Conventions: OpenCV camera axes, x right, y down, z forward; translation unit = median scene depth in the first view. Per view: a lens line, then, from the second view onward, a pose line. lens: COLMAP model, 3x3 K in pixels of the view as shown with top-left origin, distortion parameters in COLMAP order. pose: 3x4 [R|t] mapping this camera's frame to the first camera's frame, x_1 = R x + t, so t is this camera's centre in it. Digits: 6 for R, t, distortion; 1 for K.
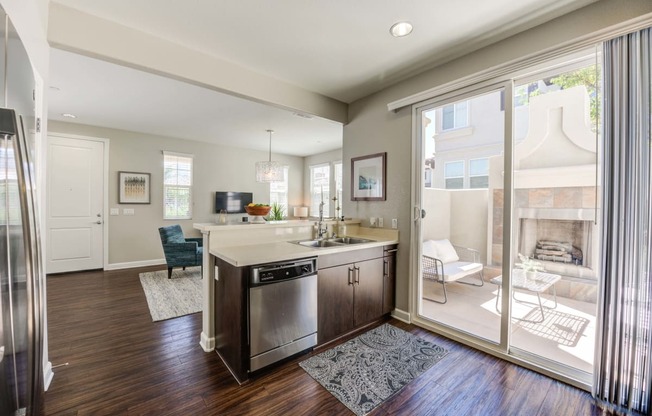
lens RADIAL K [[257.7, 0, 326.0], [0, 257.7, 208.0], [0, 0, 1]] dist [-0.026078, 0.000072]
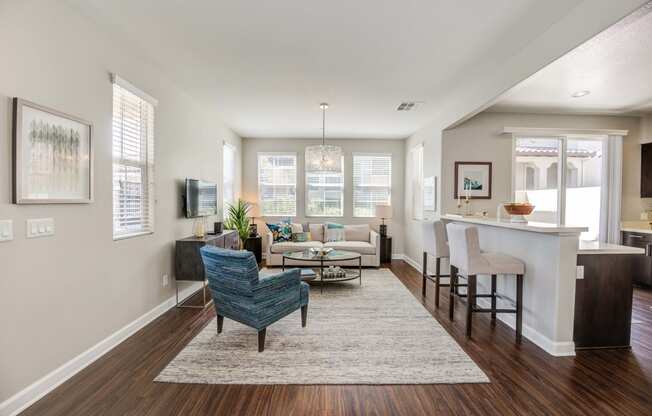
lens RADIAL K [[257.7, 0, 326.0], [0, 257.7, 208.0], [0, 0, 1]] dist [-0.026078, 0.000072]
pose [[0.627227, -0.025742, 0.778411, -1.236372], [0.010423, 0.999642, 0.024659, -0.022547], [-0.778766, -0.007353, 0.627271, 0.788848]]
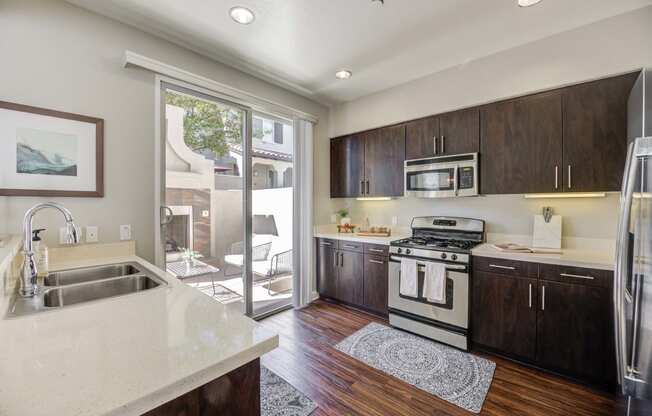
lens RADIAL K [[257.7, 0, 326.0], [0, 257.7, 208.0], [0, 0, 1]] dist [-0.026078, 0.000072]
pose [[-0.144379, -0.023061, 0.989254, -0.422619], [0.012384, 0.999608, 0.025110, -0.010818], [-0.989445, 0.015876, -0.144037, 0.523844]]
